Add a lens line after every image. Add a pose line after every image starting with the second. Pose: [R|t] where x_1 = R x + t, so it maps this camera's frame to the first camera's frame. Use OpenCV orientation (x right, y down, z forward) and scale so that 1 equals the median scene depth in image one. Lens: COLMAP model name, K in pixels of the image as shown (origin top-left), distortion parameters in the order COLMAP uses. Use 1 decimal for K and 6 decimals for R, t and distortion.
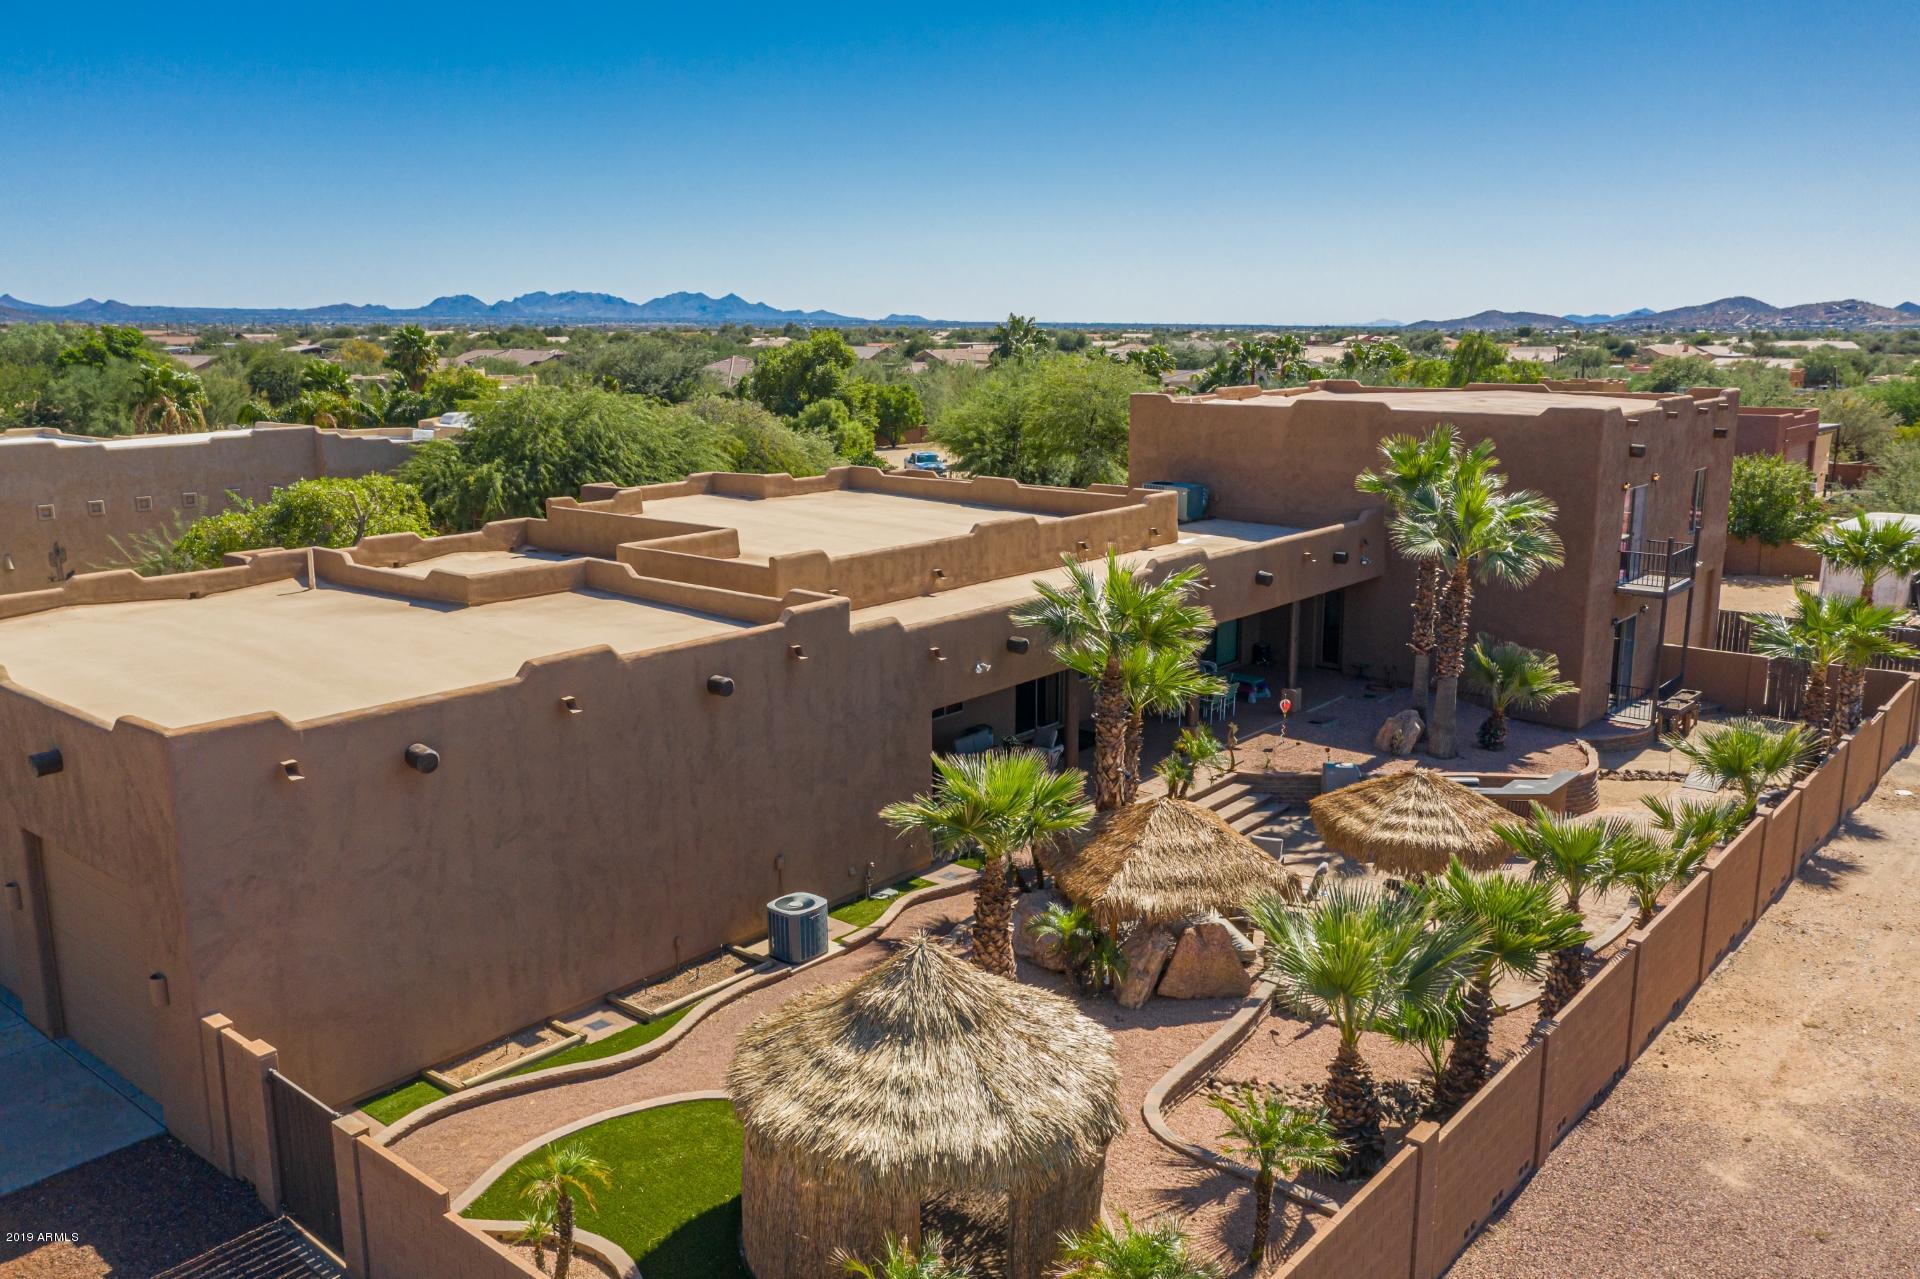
lens RADIAL K [[1497.5, 0, 960.0], [0, 1497.5, 639.5], [0, 0, 1]] dist [0.000897, 0.006581]
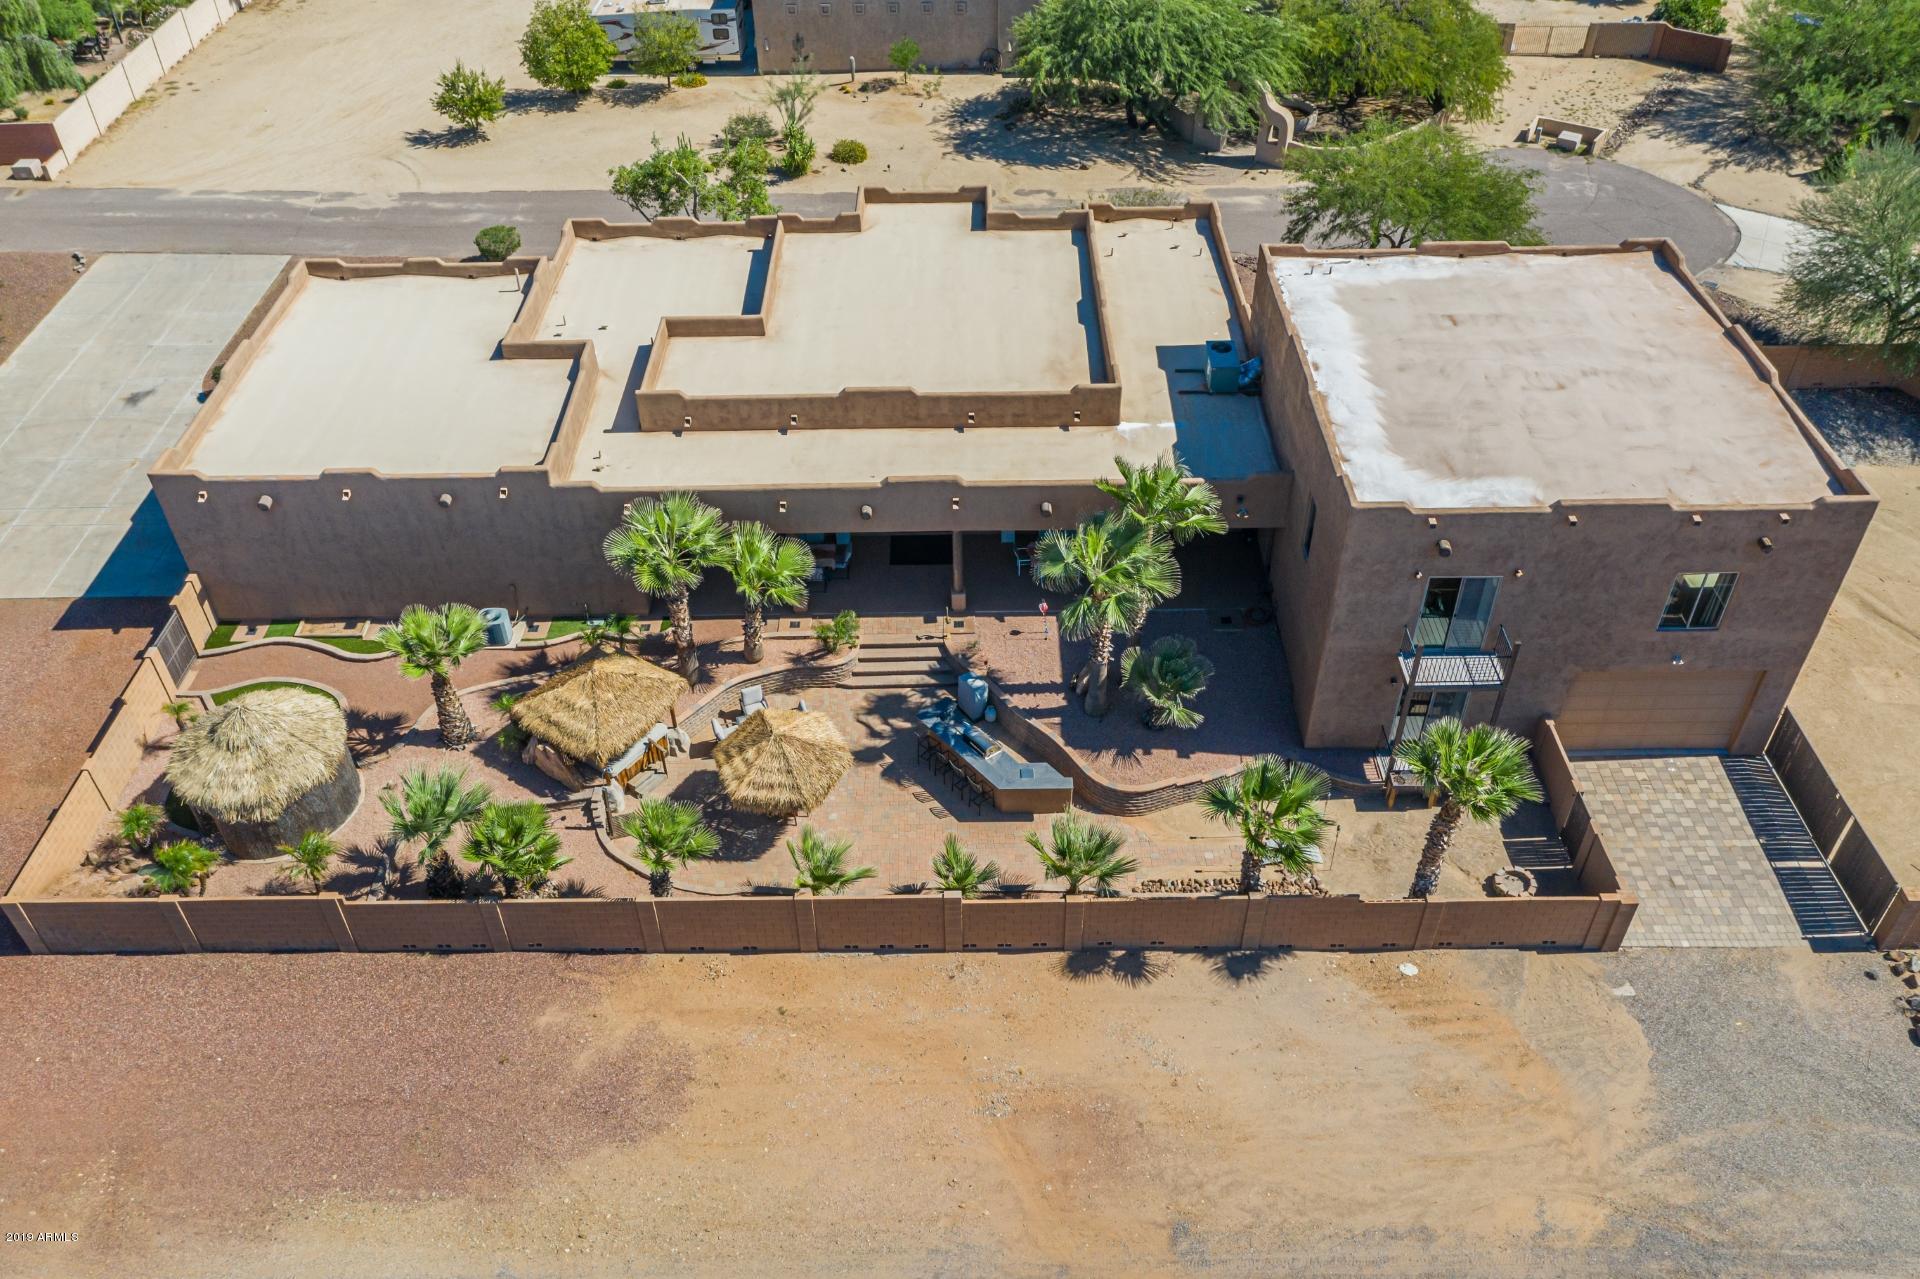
lens RADIAL K [[1497.5, 0, 960.0], [0, 1497.5, 639.5], [0, 0, 1]] dist [0.000897, 0.006581]
pose [[0.649080, 0.493031, -0.579324, 1.069811], [-0.147160, 0.828540, 0.540246, -0.699429], [0.746351, -0.265409, 0.610343, 0.240218]]
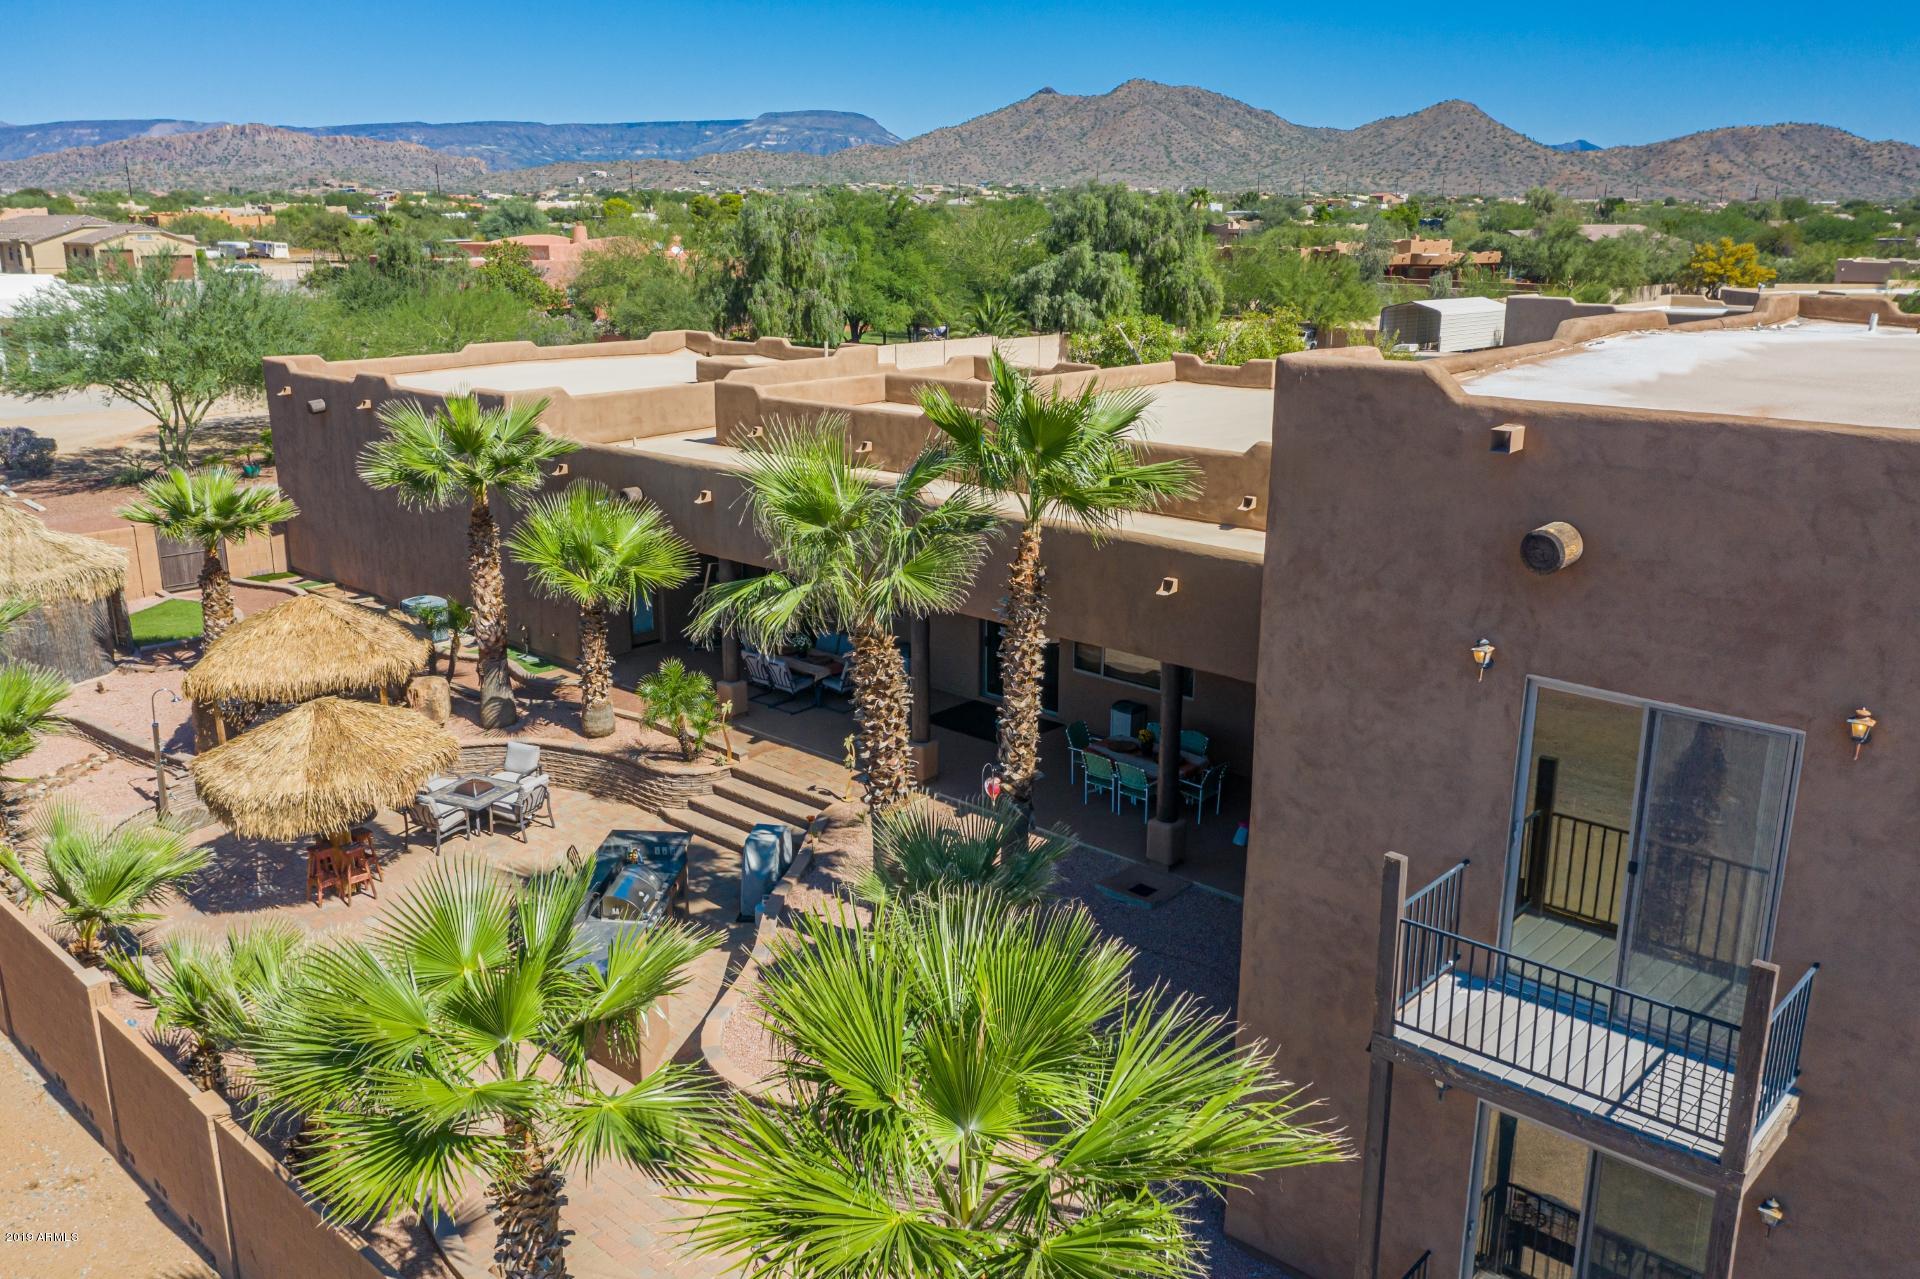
lens RADIAL K [[1497.5, 0, 960.0], [0, 1497.5, 639.5], [0, 0, 1]] dist [0.000897, 0.006581]
pose [[-0.044909, 0.274066, -0.960662, 0.931622], [-0.195835, 0.940558, 0.277486, -0.206288], [0.979608, 0.200593, 0.011432, 1.169466]]
